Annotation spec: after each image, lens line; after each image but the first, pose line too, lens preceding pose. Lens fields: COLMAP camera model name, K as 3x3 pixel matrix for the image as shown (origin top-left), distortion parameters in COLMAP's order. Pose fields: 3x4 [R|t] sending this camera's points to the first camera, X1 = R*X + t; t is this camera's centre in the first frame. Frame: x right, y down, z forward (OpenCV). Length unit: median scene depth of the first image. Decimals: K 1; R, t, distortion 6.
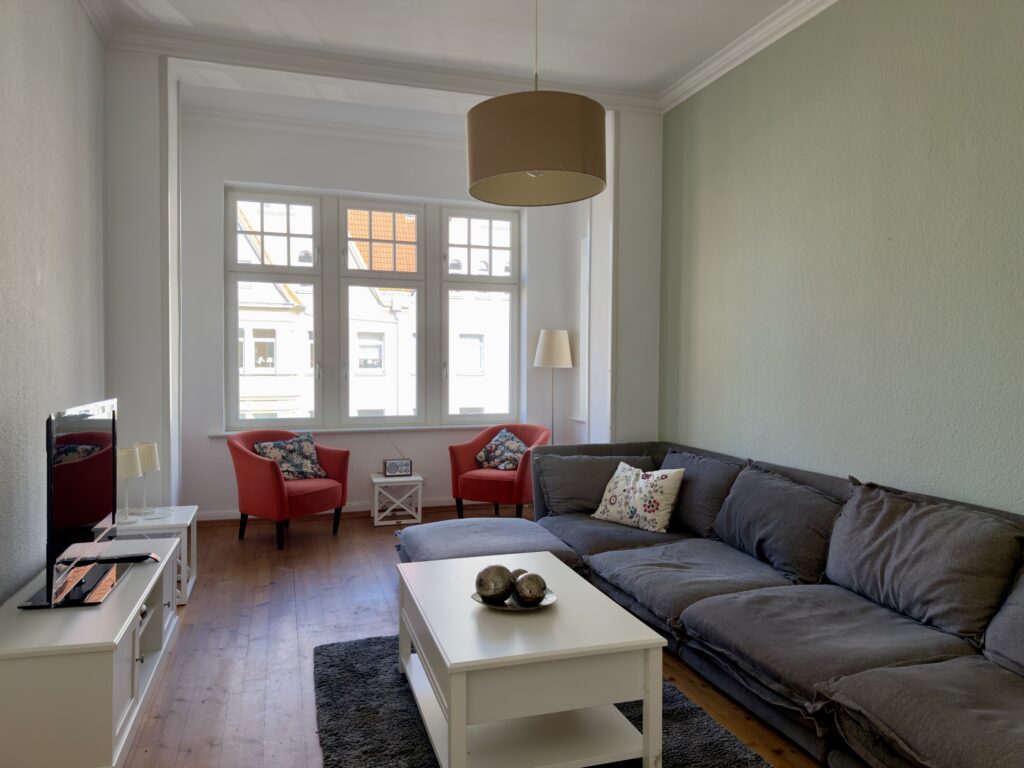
lens RADIAL K [[721.1, 0, 512.0], [0, 721.1, 380.9], [0, 0, 1]] dist [0.031664, -0.001768]
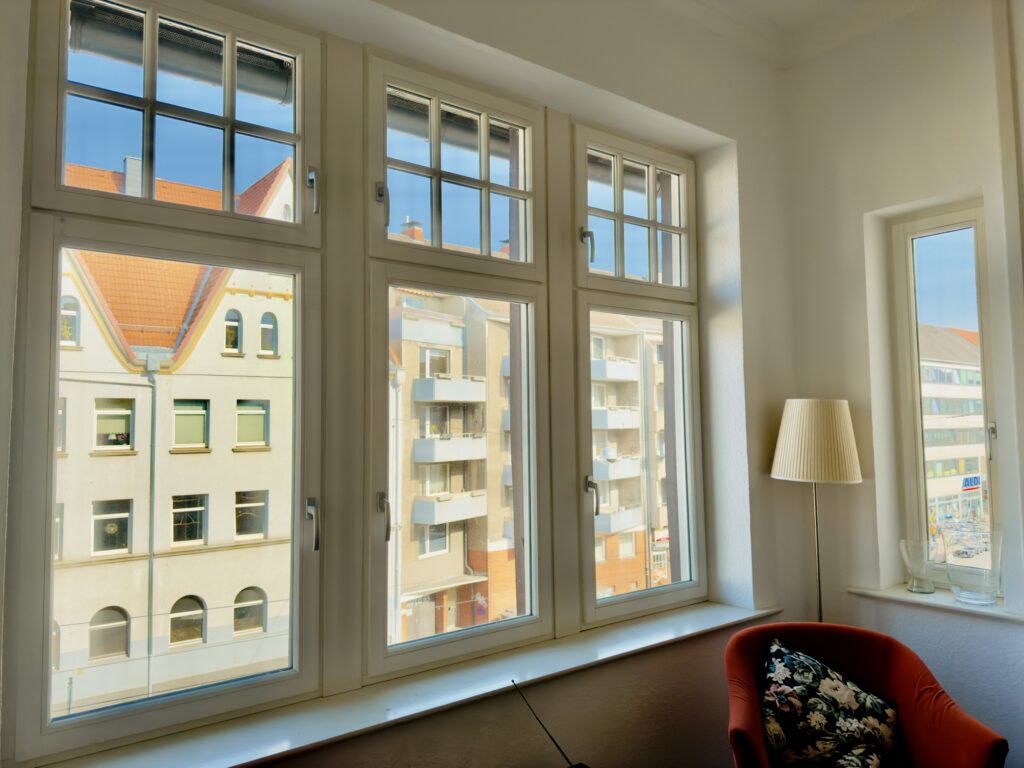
lens RADIAL K [[721.1, 0, 512.4], [0, 721.1, 383.0], [0, 0, 1]] dist [0.031664, -0.001768]
pose [[0.941182, 0.009135, 0.337777, -0.280542], [0.020503, 0.996249, -0.084073, -0.046584], [-0.337278, 0.086053, 0.937464, 0.613131]]
